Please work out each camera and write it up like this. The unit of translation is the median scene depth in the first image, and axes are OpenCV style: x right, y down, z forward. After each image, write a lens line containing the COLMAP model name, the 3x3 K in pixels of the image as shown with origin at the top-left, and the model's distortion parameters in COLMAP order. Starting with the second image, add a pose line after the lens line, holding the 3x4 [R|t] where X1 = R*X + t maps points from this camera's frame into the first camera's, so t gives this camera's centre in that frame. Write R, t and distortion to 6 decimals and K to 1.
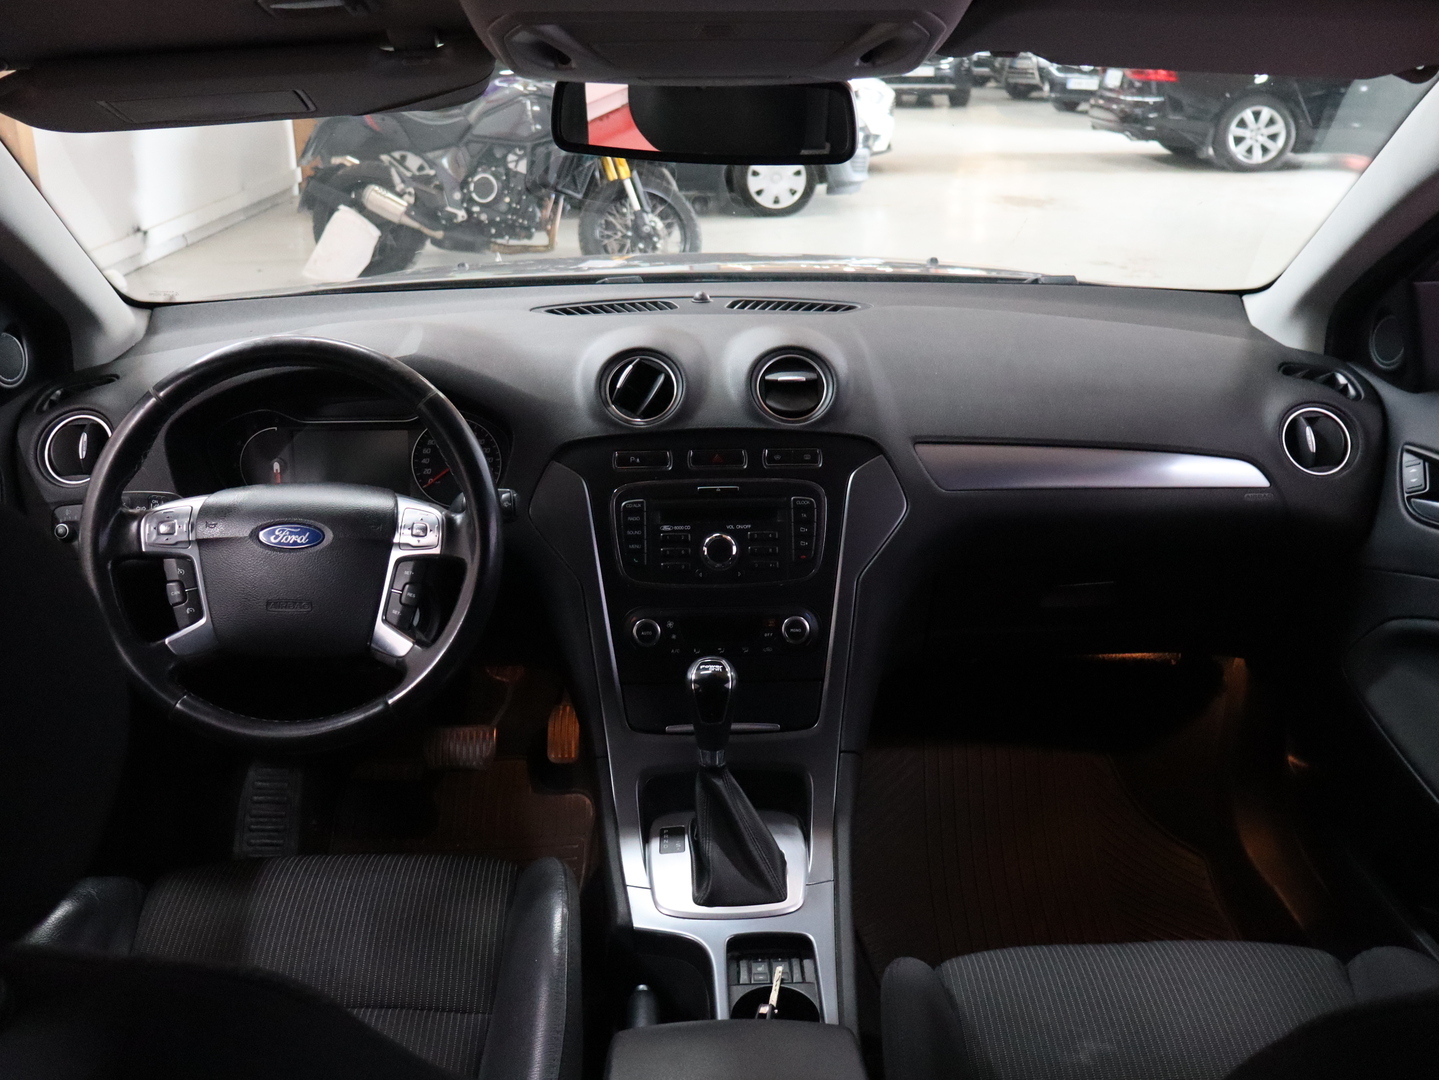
lens RADIAL K [[1375.2, 0, 710.8], [0, 1375.2, 536.6], [0, 0, 1]] dist [0.003981, 0.000000]
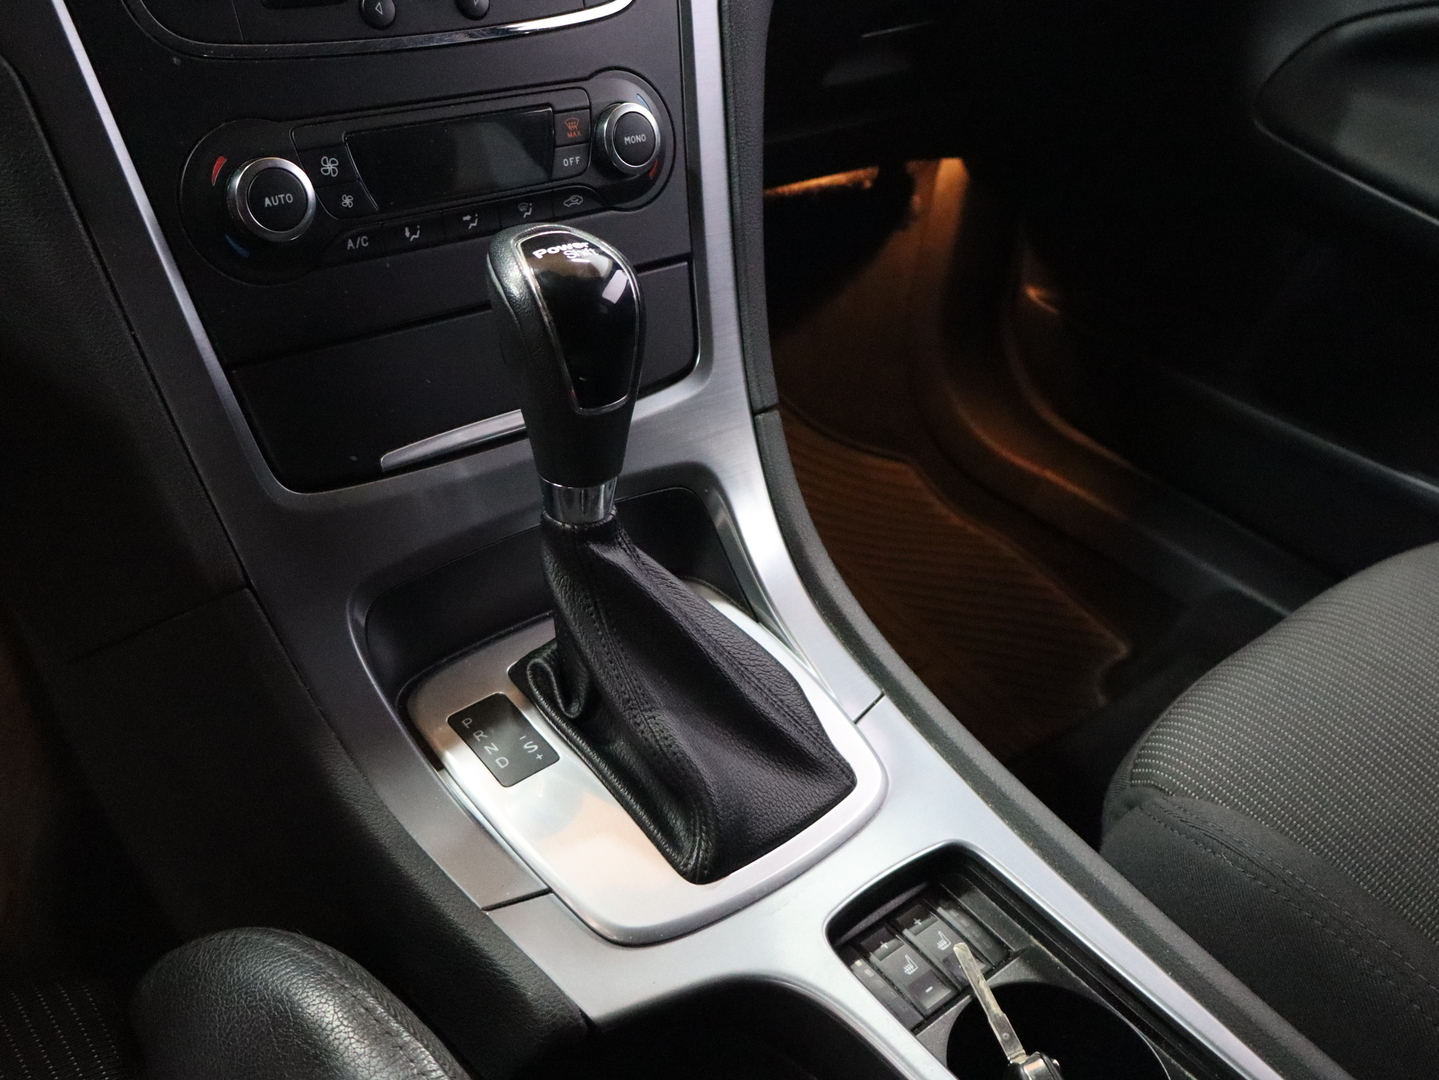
lens RADIAL K [[1375.2, 0, 721.1], [0, 1375.2, 537.6], [0, 0, 1]] dist [0.003981, 0.000000]
pose [[0.771722, -0.281340, 0.570345, -0.198139], [0.128227, 0.947241, 0.293755, 0.071119], [-0.622899, -0.153563, 0.767082, 0.741108]]
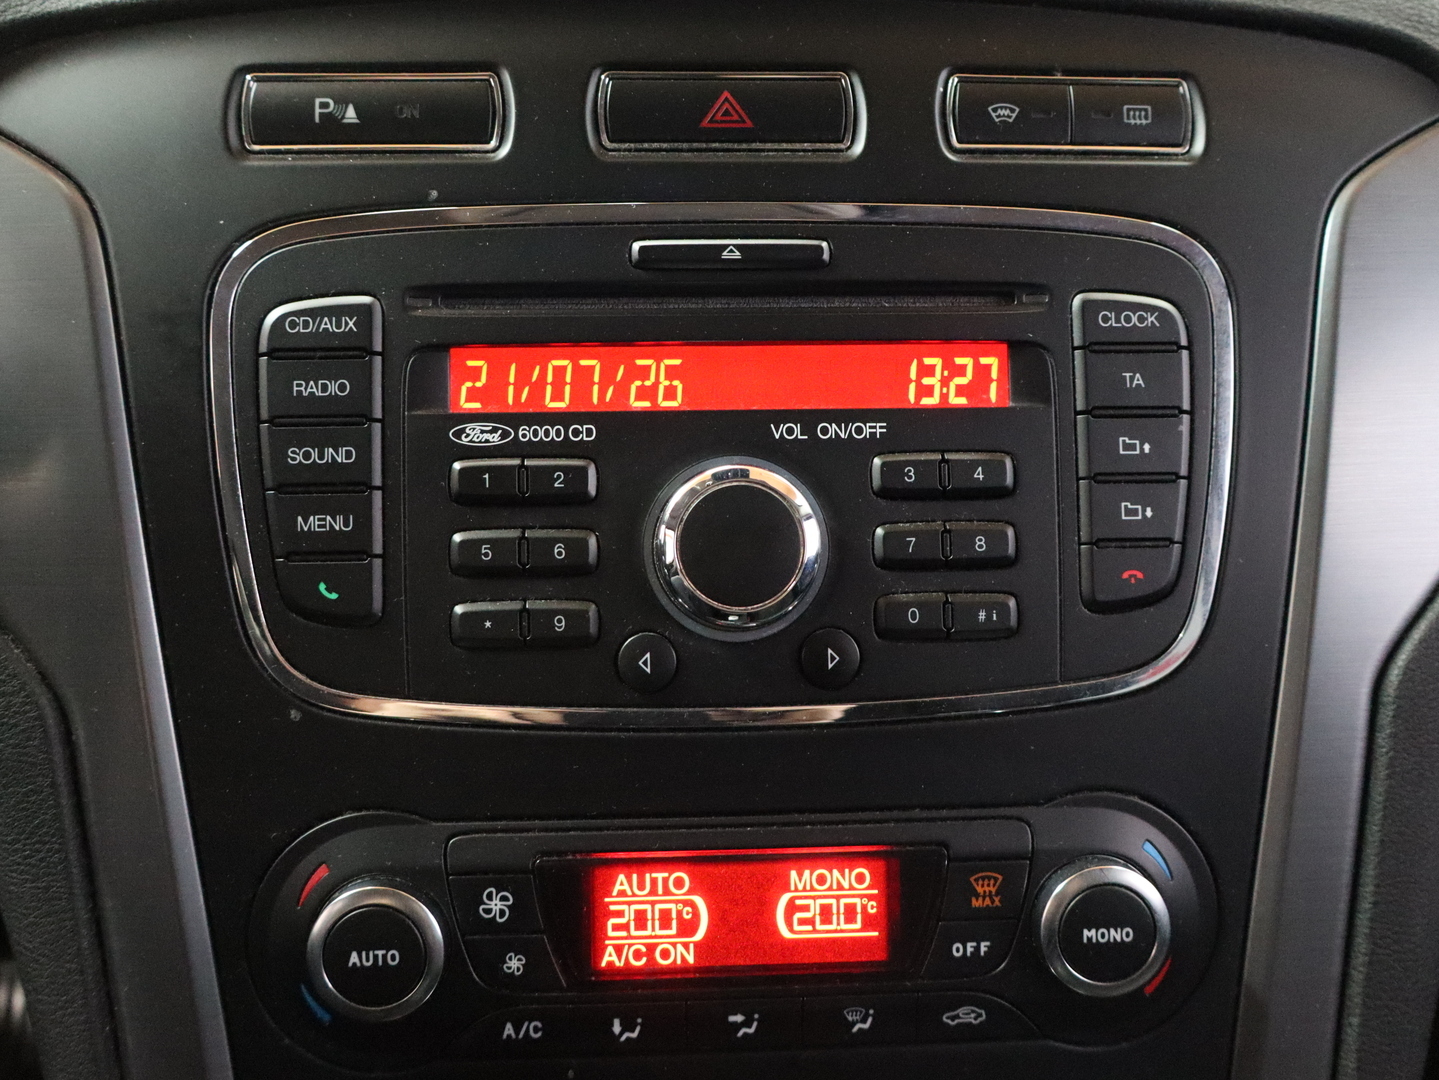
lens RADIAL K [[1375.2, 0, 720.6], [0, 1375.2, 540.4], [0, 0, 1]] dist [0.003981, 0.000000]
pose [[0.999195, 0.004086, 0.039912, -0.005034], [-0.005631, 0.999236, 0.038671, 0.001825], [-0.039723, -0.038865, 0.998455, 0.893363]]
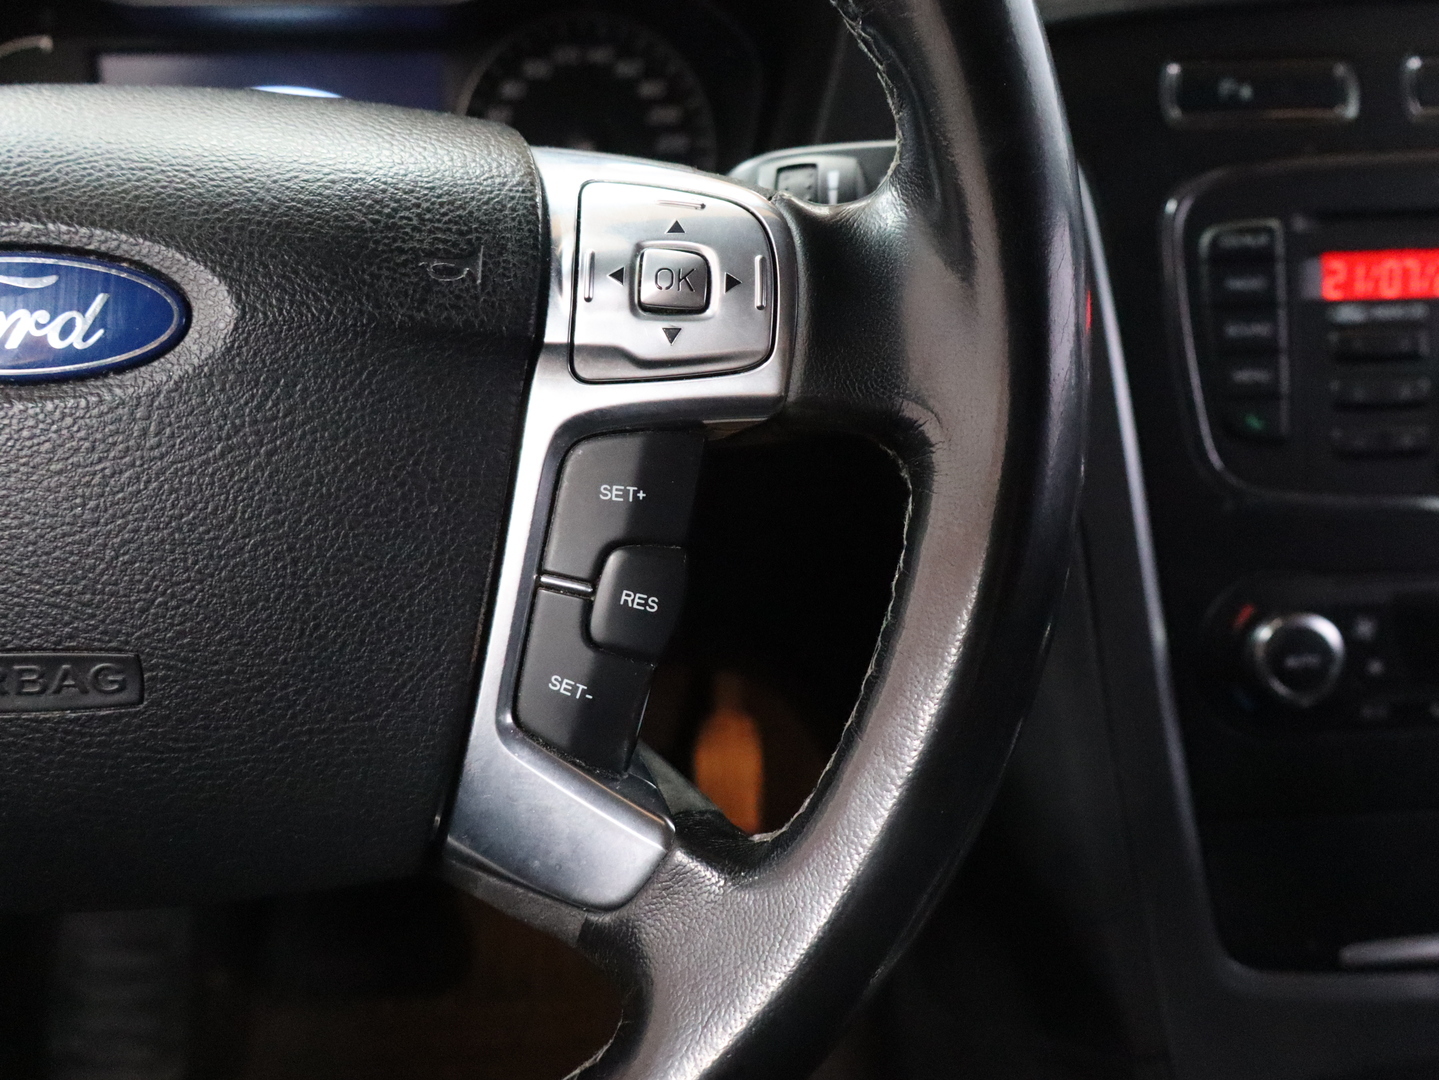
lens RADIAL K [[1375.2, 0, 719.0], [0, 1375.2, 541.0], [0, 0, 1]] dist [0.003981, 0.000000]
pose [[0.997765, -0.019499, 0.063917, -0.217302], [0.012945, 0.994761, 0.101408, 0.012718], [-0.065559, -0.100354, 0.992790, 0.790757]]
